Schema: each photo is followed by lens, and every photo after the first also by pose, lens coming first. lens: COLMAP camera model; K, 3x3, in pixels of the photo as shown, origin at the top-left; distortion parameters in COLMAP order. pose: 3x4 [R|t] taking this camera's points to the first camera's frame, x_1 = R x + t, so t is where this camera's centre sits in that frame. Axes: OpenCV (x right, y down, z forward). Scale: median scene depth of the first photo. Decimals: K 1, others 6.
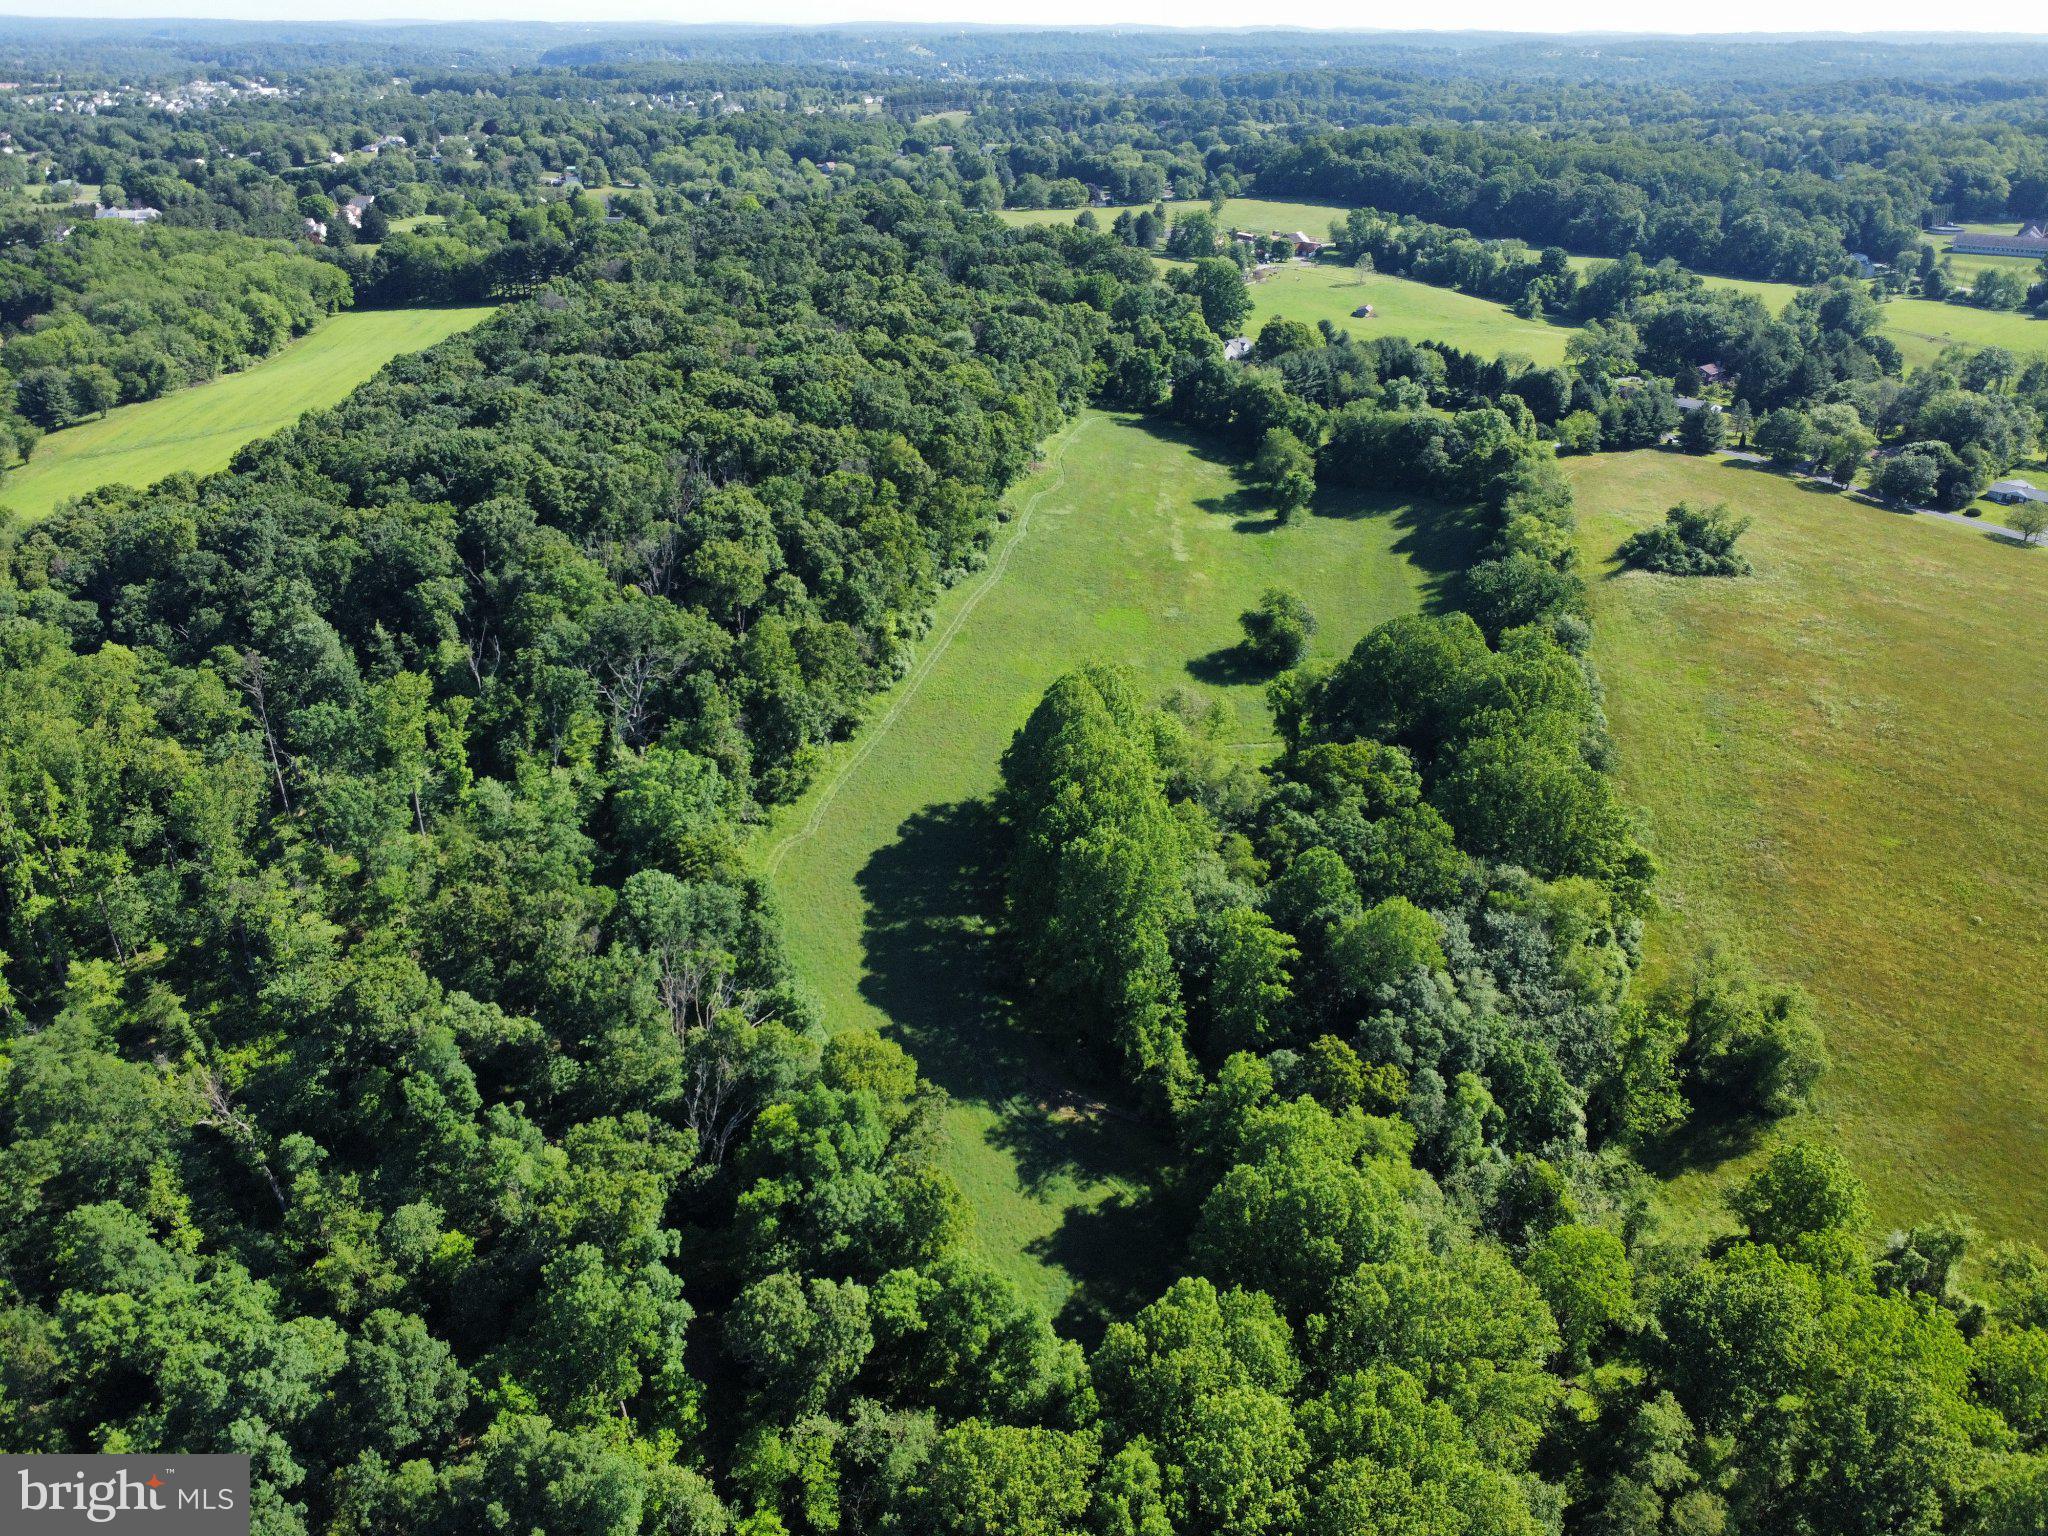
lens RADIAL K [[1529.1, 0, 1024.0], [0, 1529.1, 768.0], [0, 0, 1]] dist [0.002611, -0.004361]
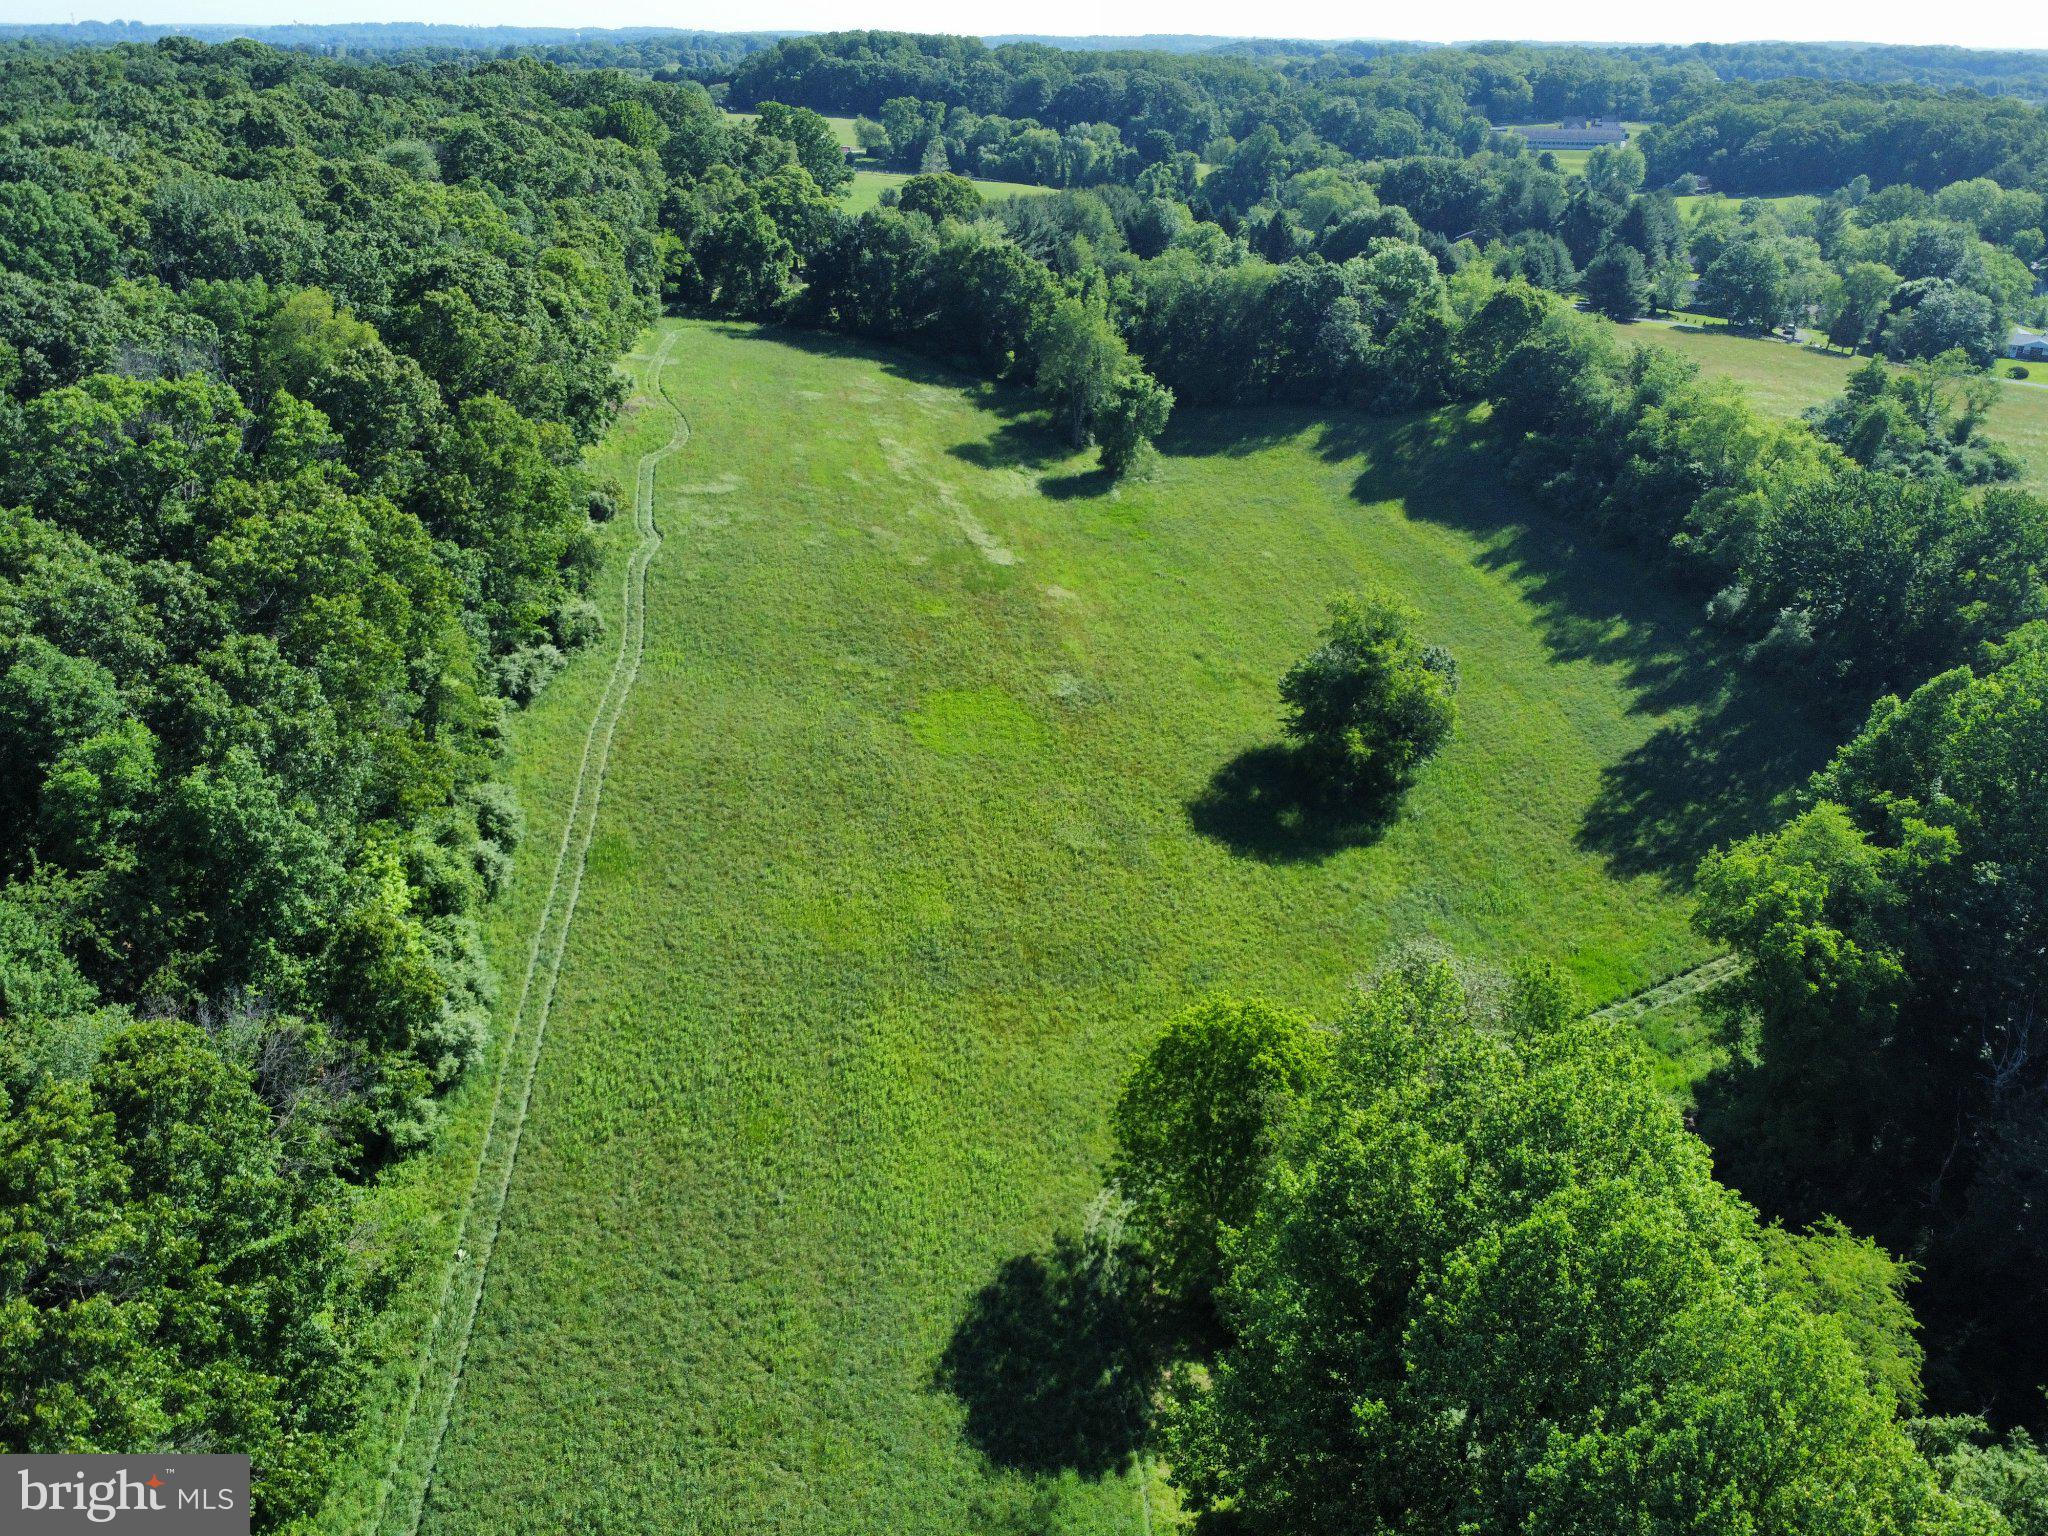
lens RADIAL K [[1529.1, 0, 1024.0], [0, 1529.1, 768.0], [0, 0, 1]] dist [0.002611, -0.004361]
pose [[0.931722, -0.153237, 0.329262, -0.045562], [0.154957, 0.987694, 0.021181, -0.069741], [-0.328456, 0.031286, 0.944001, 0.469178]]
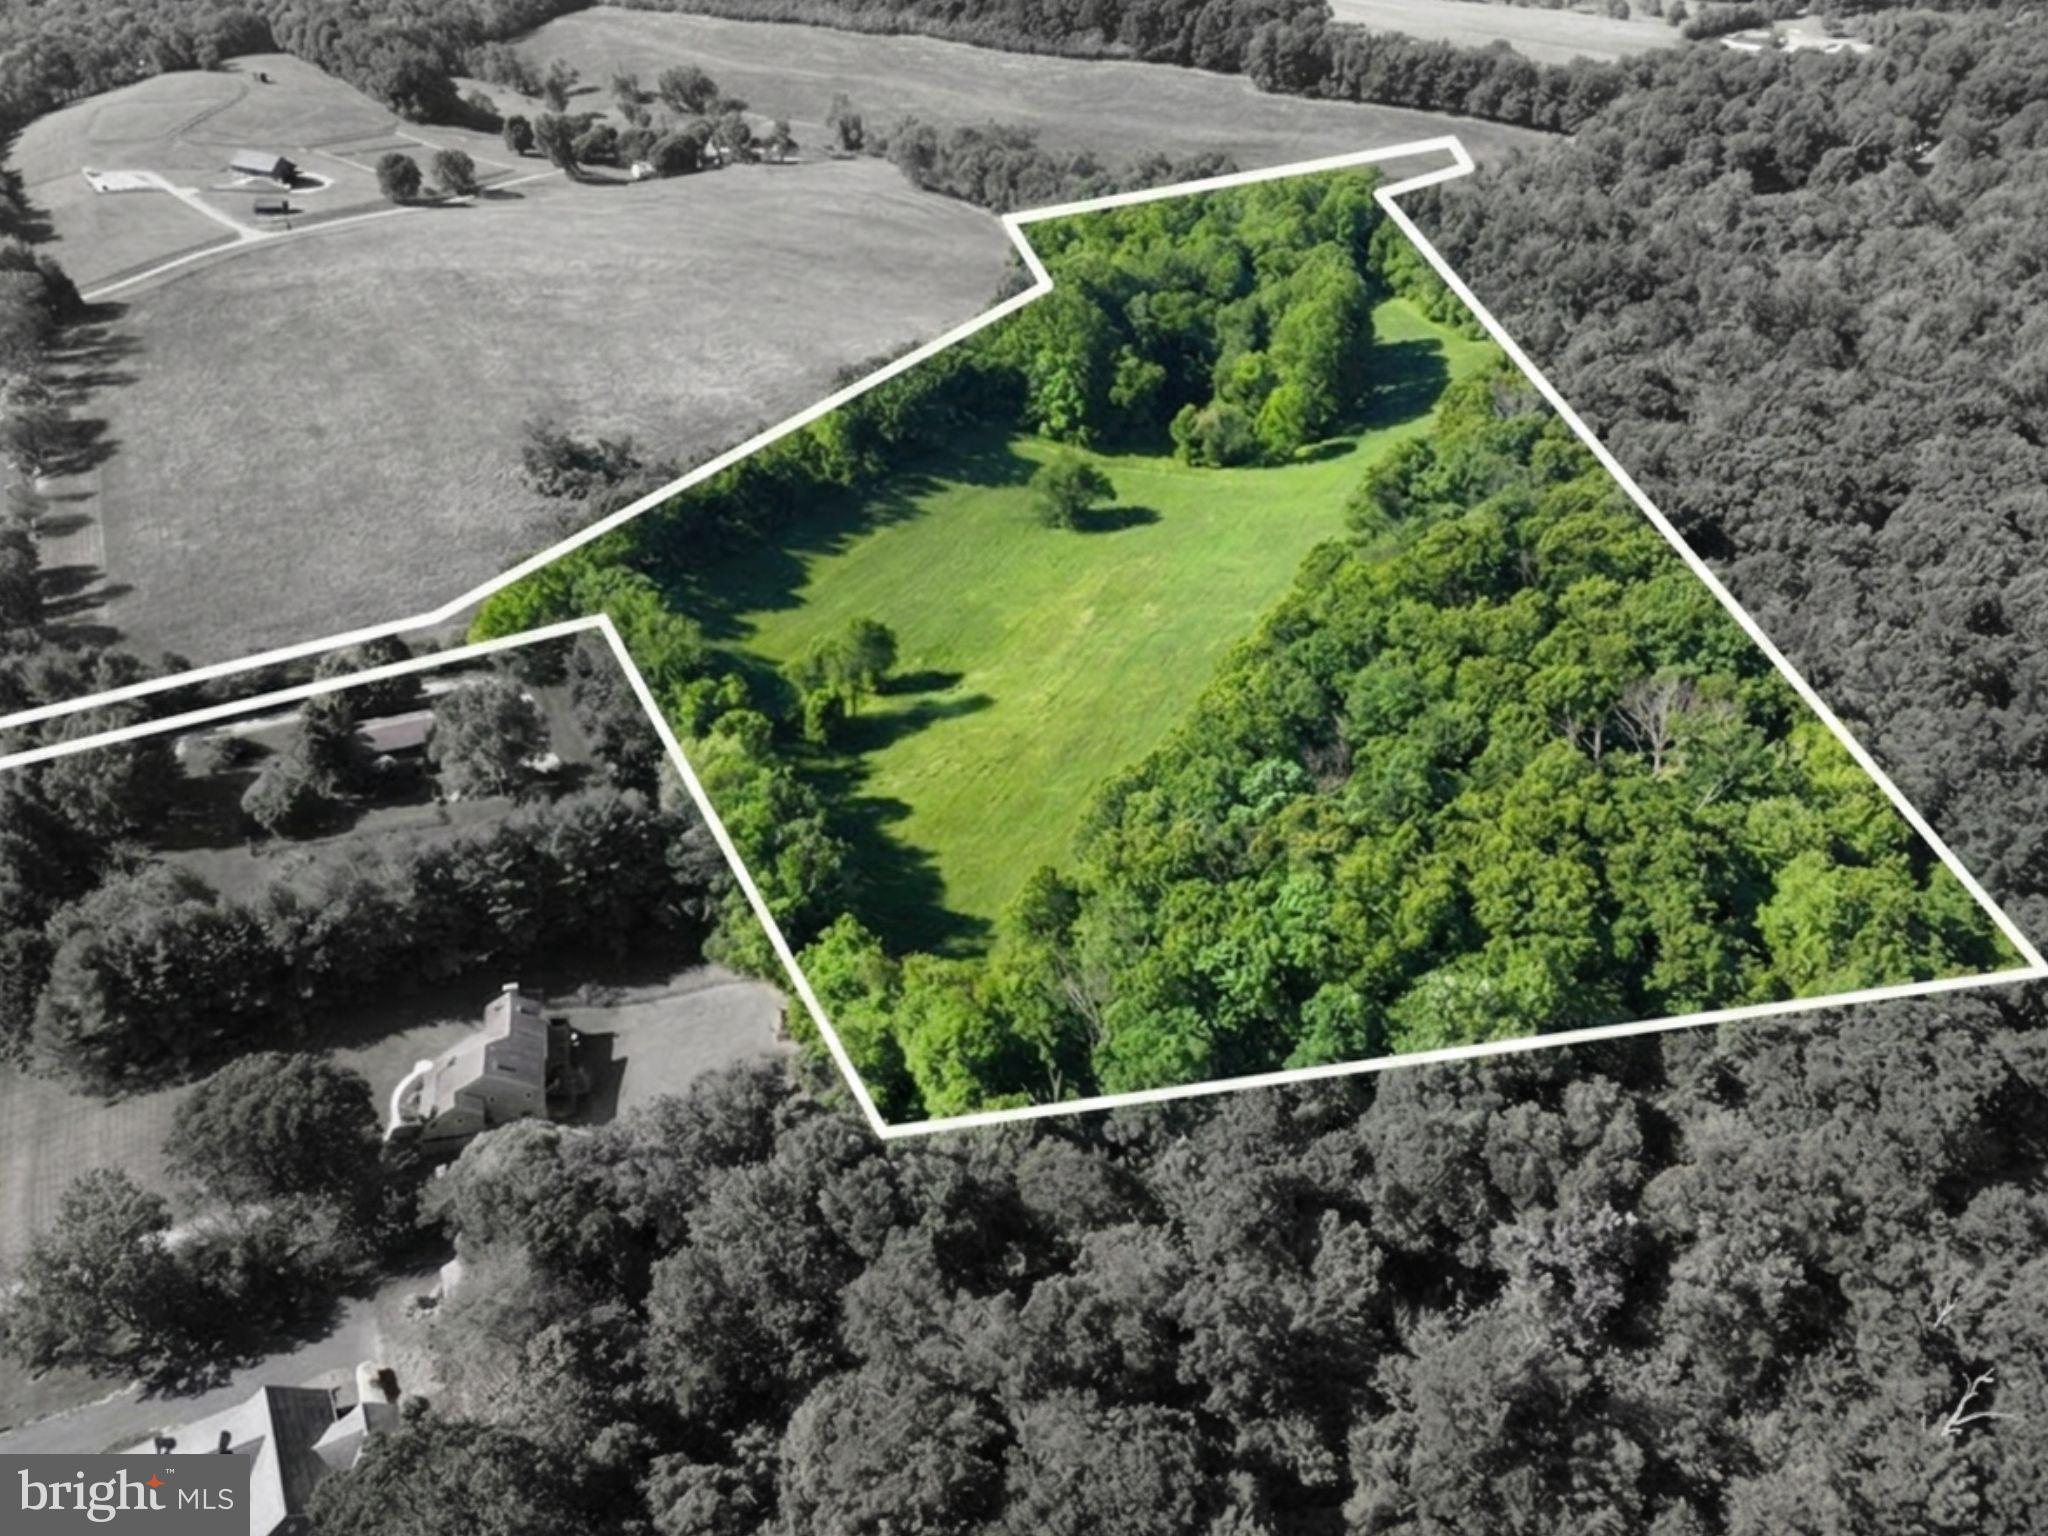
lens RADIAL K [[1577.6, 0, 1031.5], [0, 1577.6, 764.4], [0, 0, 1]] dist [-0.004826, -0.001827]
pose [[-0.970665, -0.169007, 0.171014, -0.018099], [0.069671, 0.483039, 0.872822, -0.680276], [-0.230119, 0.859133, -0.457095, 1.210711]]
